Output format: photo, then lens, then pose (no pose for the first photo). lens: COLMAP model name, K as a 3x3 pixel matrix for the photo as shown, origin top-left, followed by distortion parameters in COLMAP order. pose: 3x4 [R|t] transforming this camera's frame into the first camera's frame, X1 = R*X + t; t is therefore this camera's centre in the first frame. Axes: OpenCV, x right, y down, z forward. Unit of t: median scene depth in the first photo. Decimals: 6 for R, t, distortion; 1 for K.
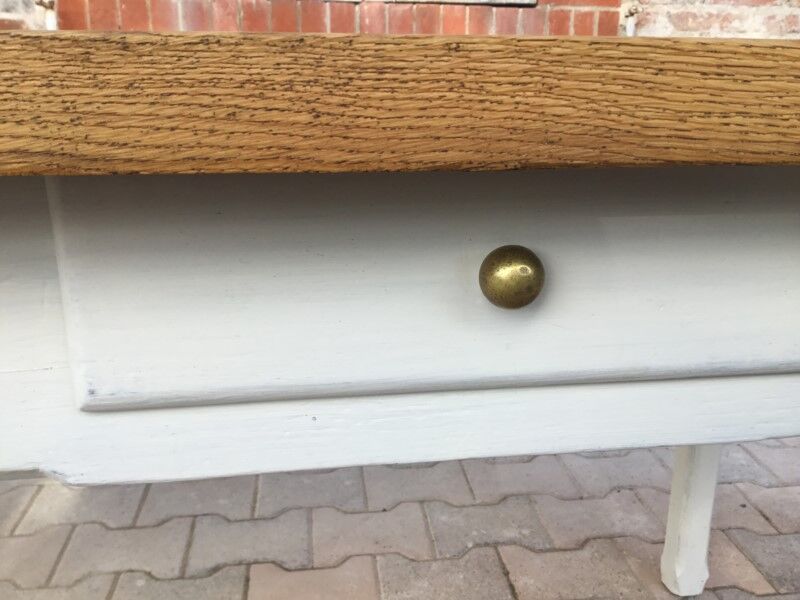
lens RADIAL K [[729.8, 0, 400.7], [0, 729.8, 302.0], [0, 0, 1]] dist [0.099613, -0.211424]
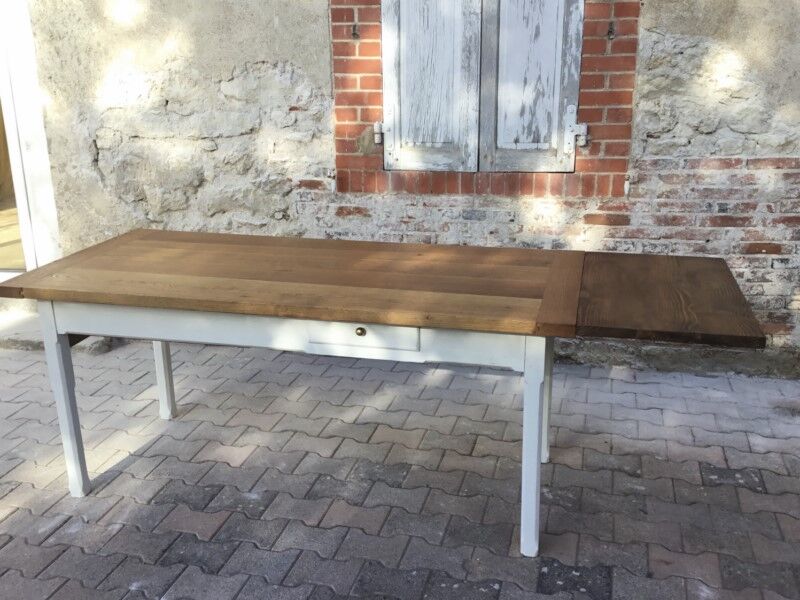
lens RADIAL K [[786.2, 0, 401.9], [0, 786.2, 298.3], [0, 0, 1]] dist [0.148437, -0.334766]
pose [[0.926917, 0.097626, -0.362345, 0.751588], [-0.096330, 0.995113, 0.021687, -0.129929], [0.362692, 0.014803, 0.931792, -1.396901]]
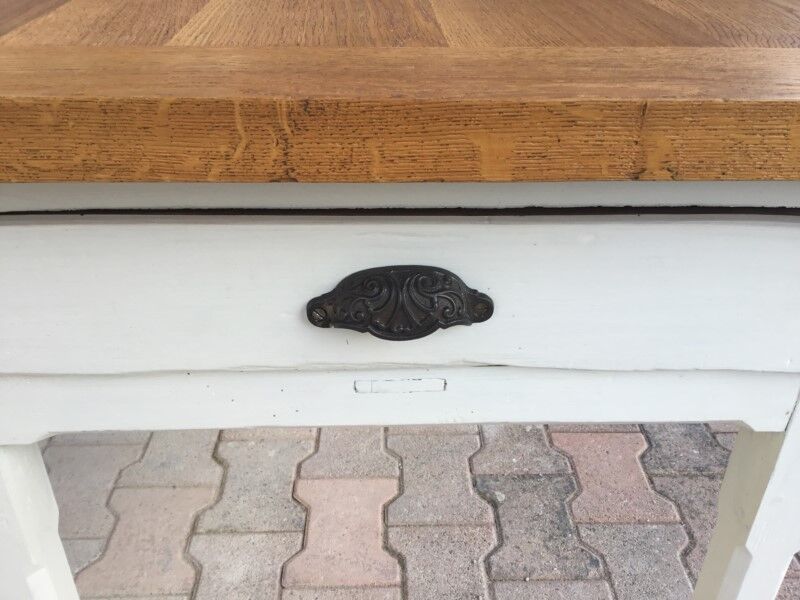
lens RADIAL K [[727.7, 0, 402.0], [0, 727.7, 298.3], [0, 0, 1]] dist [0.089309, -0.178821]
pose [[0.102378, -0.511204, 0.853340, -1.132815], [0.294586, 0.834949, 0.464844, -0.177002], [-0.950125, 0.203792, 0.236074, 0.290004]]
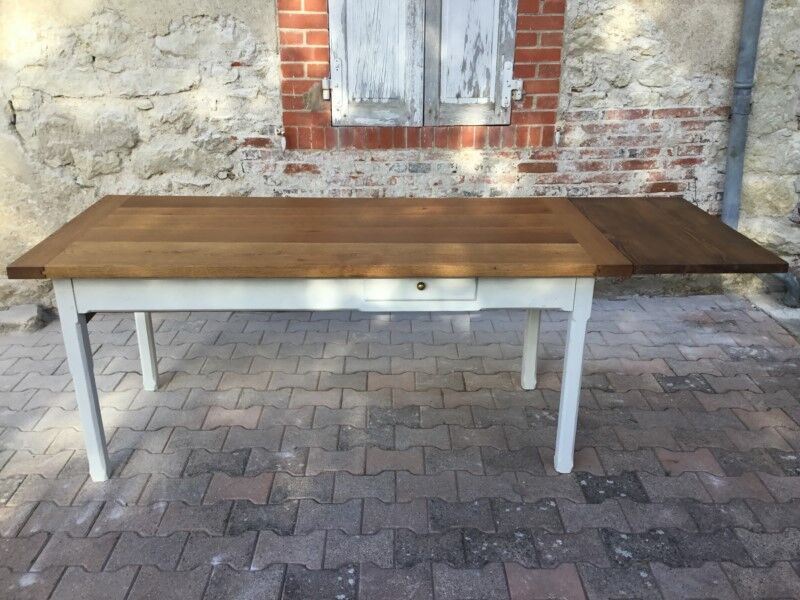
lens RADIAL K [[720.7, 0, 402.5], [0, 720.7, 299.6], [0, 0, 1]] dist [0.146357, -0.325069]
pose [[0.993827, 0.043282, -0.102153, 0.163388], [-0.035035, 0.996083, 0.081192, -0.112214], [0.105267, -0.077112, 0.991450, -1.452271]]
